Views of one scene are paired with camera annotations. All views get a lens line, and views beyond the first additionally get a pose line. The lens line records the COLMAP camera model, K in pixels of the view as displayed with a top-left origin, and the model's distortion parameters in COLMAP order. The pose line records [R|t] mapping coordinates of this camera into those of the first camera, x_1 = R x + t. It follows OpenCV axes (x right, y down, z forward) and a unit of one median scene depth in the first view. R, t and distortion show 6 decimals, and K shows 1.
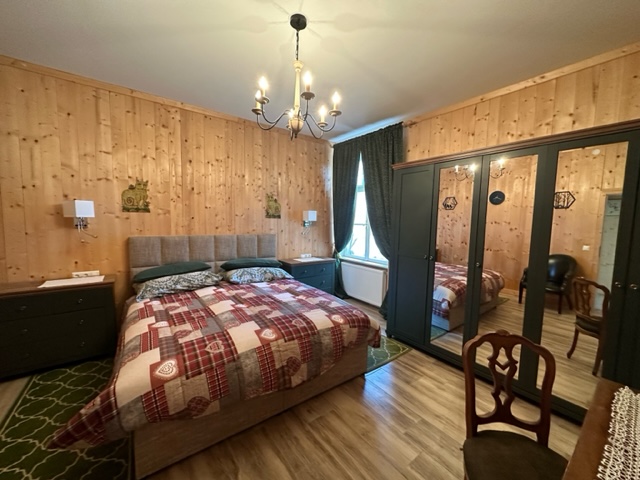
lens RADIAL K [[252.2, 0, 320.0], [0, 252.2, 240.0], [0, 0, 1]] dist [-0.000995, -0.000111]
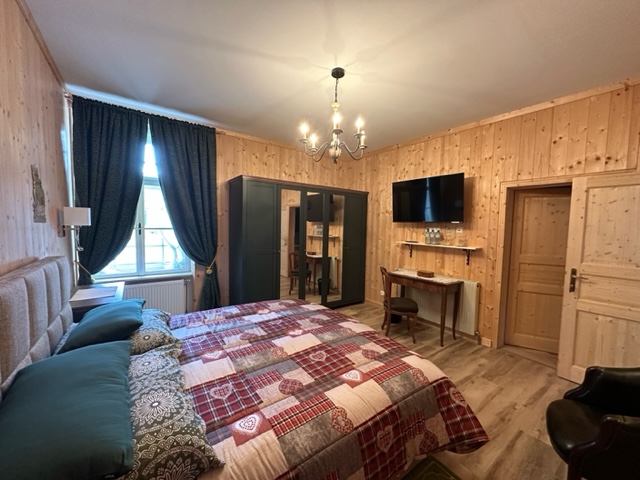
lens RADIAL K [[252.2, 0, 320.0], [0, 252.2, 240.0], [0, 0, 1]] dist [-0.000995, -0.000111]
pose [[0.020315, -0.083276, 0.996319, -0.944304], [0.057696, 0.994962, 0.081987, -0.095156], [-0.998127, 0.055819, 0.025017, 0.736821]]
